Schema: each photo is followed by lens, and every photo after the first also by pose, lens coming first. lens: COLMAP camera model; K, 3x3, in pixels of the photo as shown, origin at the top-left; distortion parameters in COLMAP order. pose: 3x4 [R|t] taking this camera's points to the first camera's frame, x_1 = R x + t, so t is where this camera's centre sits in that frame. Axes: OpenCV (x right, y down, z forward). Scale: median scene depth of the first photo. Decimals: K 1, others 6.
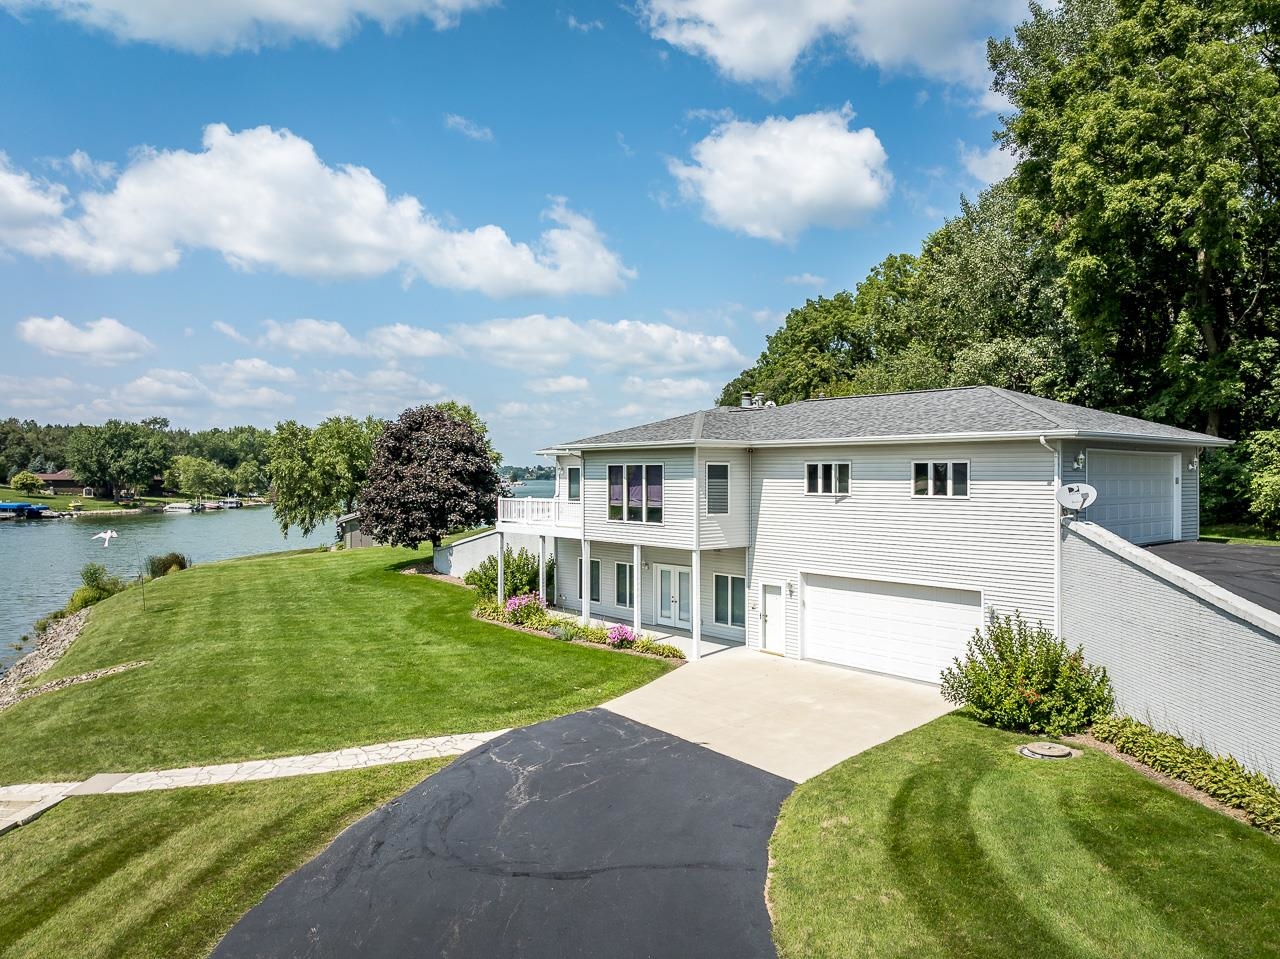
lens RADIAL K [[1086.5, 0, 640.0], [0, 1086.5, 479.5], [0, 0, 1]] dist [-0.005446, 0.002061]
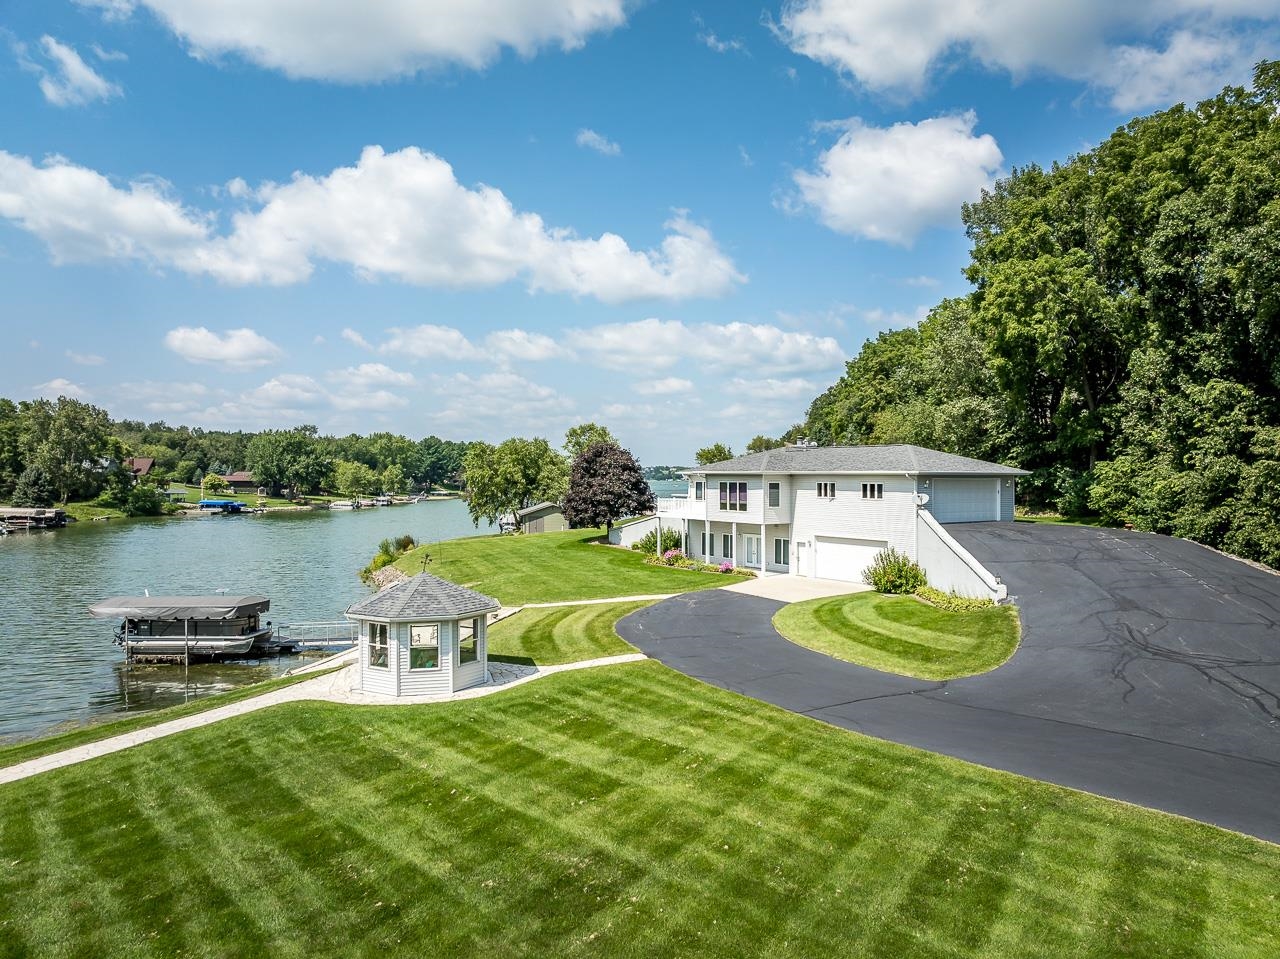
lens RADIAL K [[1086.5, 0, 640.0], [0, 1086.5, 479.5], [0, 0, 1]] dist [-0.005446, 0.002061]
pose [[0.995247, 0.002825, -0.097340, 0.011879], [-0.002870, 0.999996, -0.000329, -0.010628], [0.097339, 0.000607, 0.995251, -0.618053]]
